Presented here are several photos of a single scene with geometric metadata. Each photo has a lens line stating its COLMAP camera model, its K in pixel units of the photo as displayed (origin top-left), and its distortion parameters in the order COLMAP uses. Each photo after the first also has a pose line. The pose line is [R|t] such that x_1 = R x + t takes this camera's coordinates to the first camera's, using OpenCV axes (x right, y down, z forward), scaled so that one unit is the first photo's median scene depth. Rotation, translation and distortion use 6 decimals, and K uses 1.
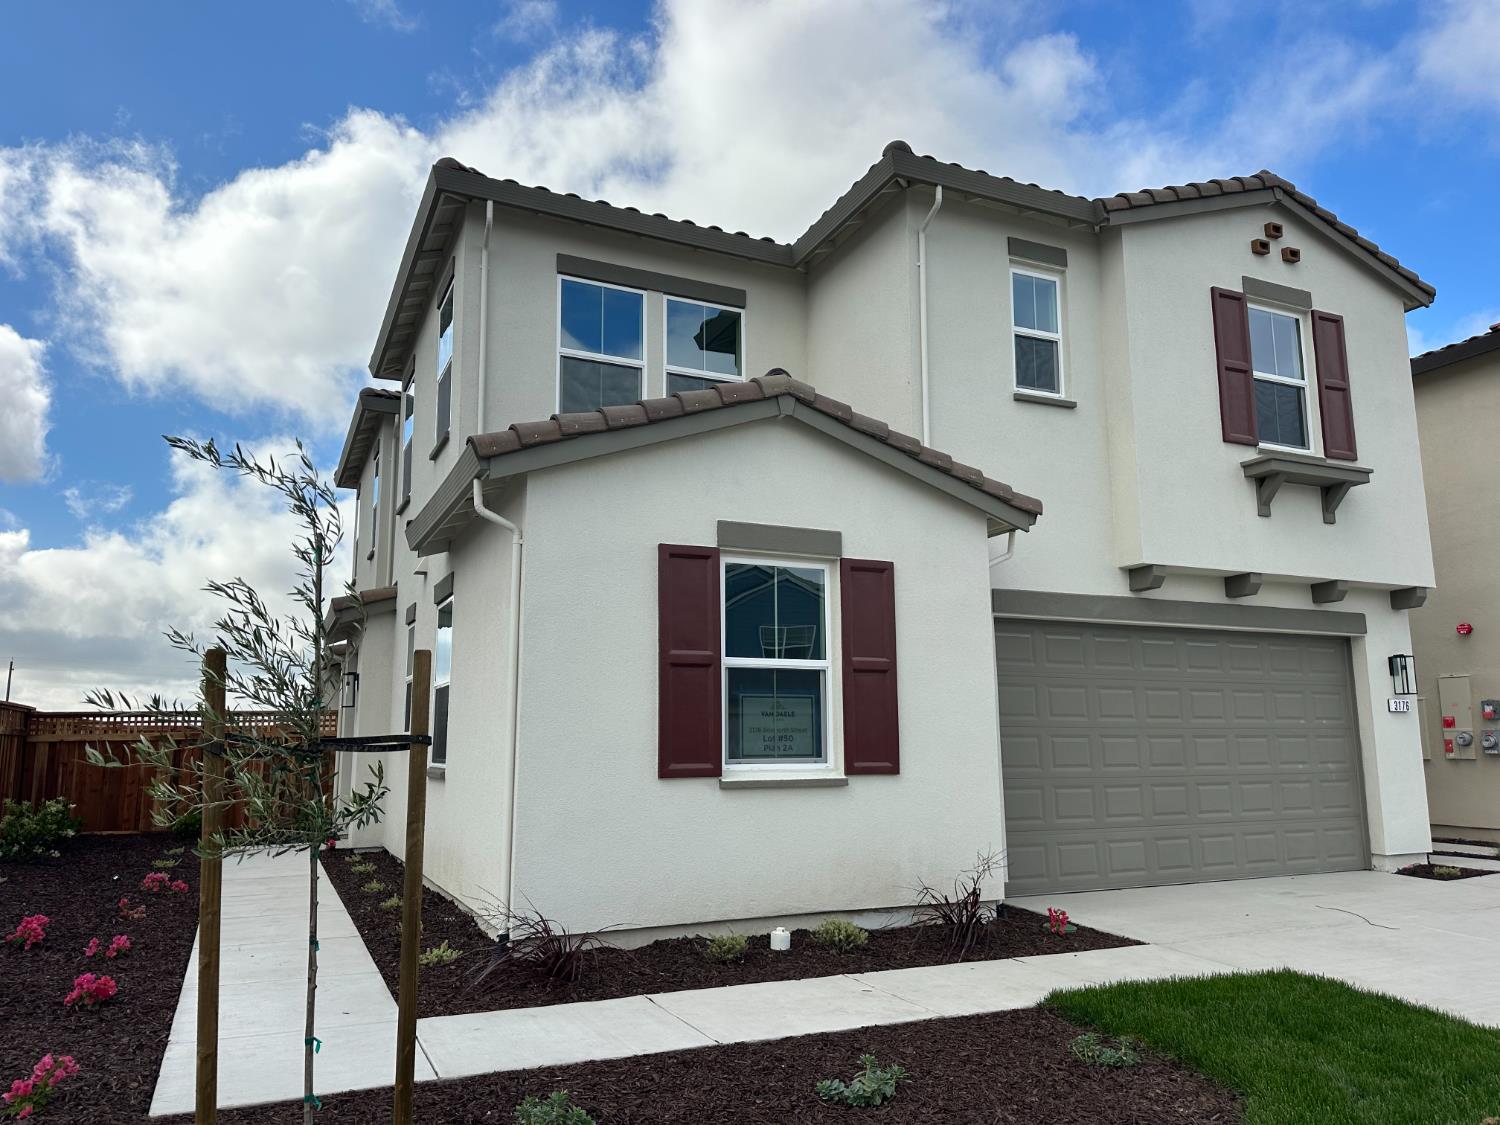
lens RADIAL K [[1057.6, 0, 750.0], [0, 1057.6, 562.5], [0, 0, 1]] dist [0.001422, -0.005619]
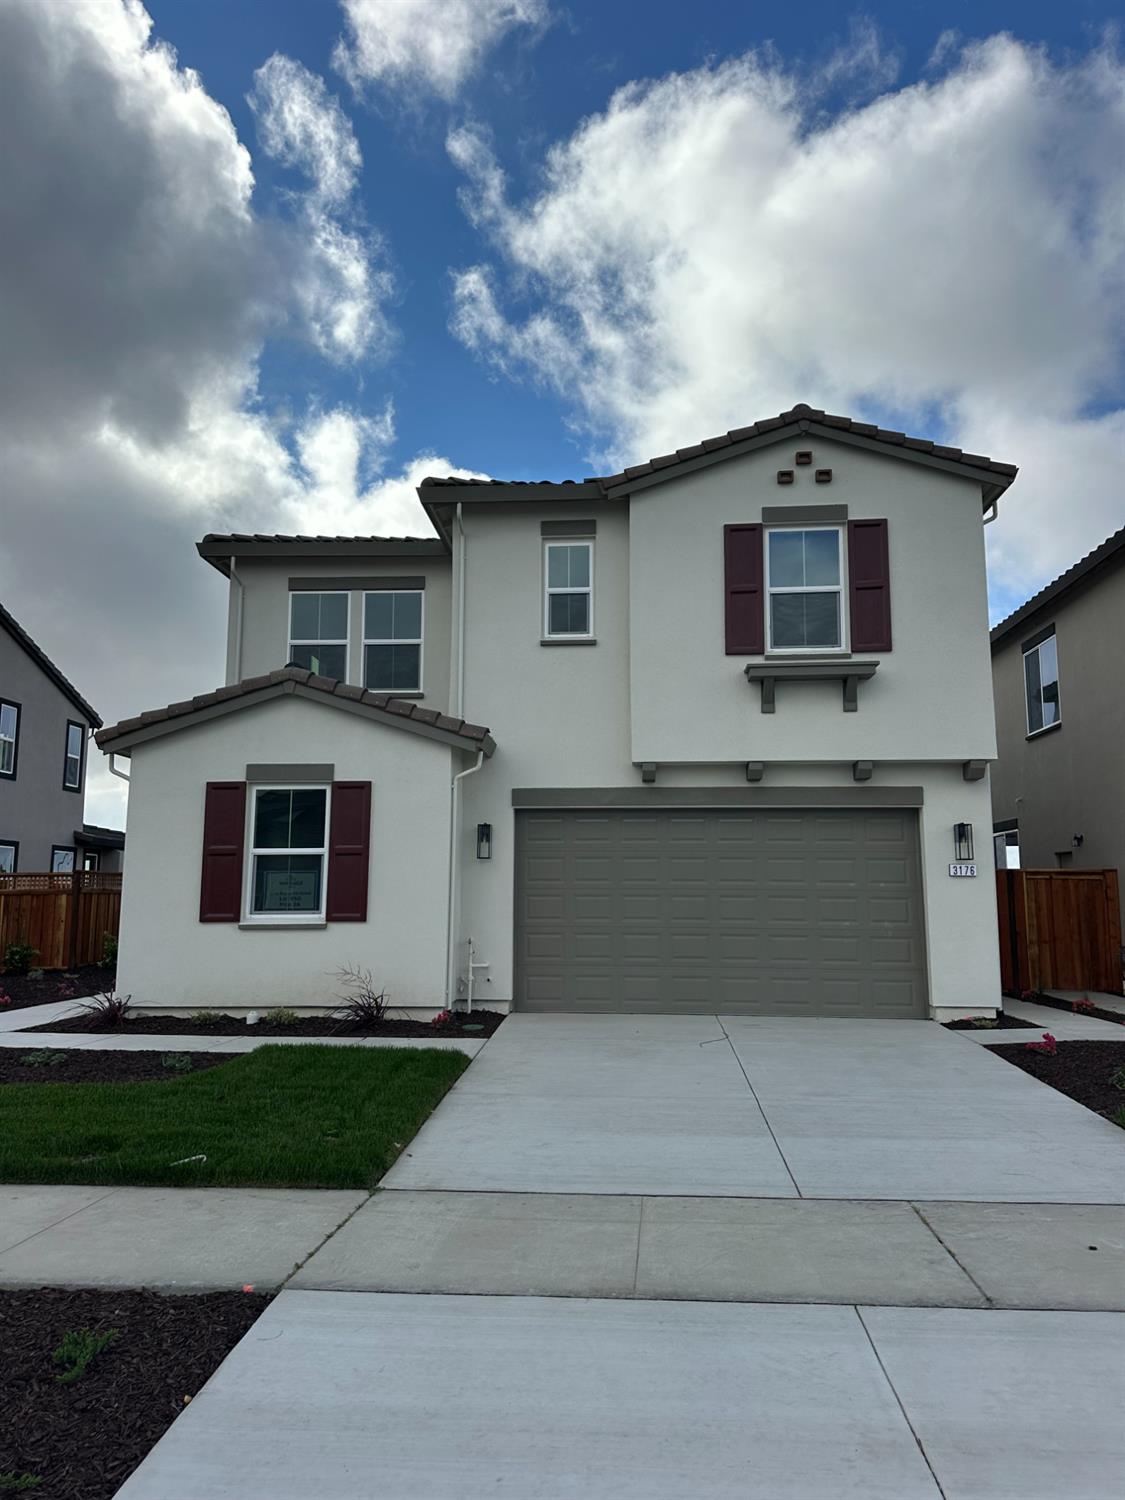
lens RADIAL K [[1048.9, 0, 608.6], [0, 1048.9, 746.2], [0, 0, 1]] dist [0.093558, -0.001346]
pose [[0.885863, -0.063697, -0.459553, 0.898320], [0.073434, 0.997295, 0.003326, -0.023929], [0.458098, -0.036693, 0.888144, -0.140870]]
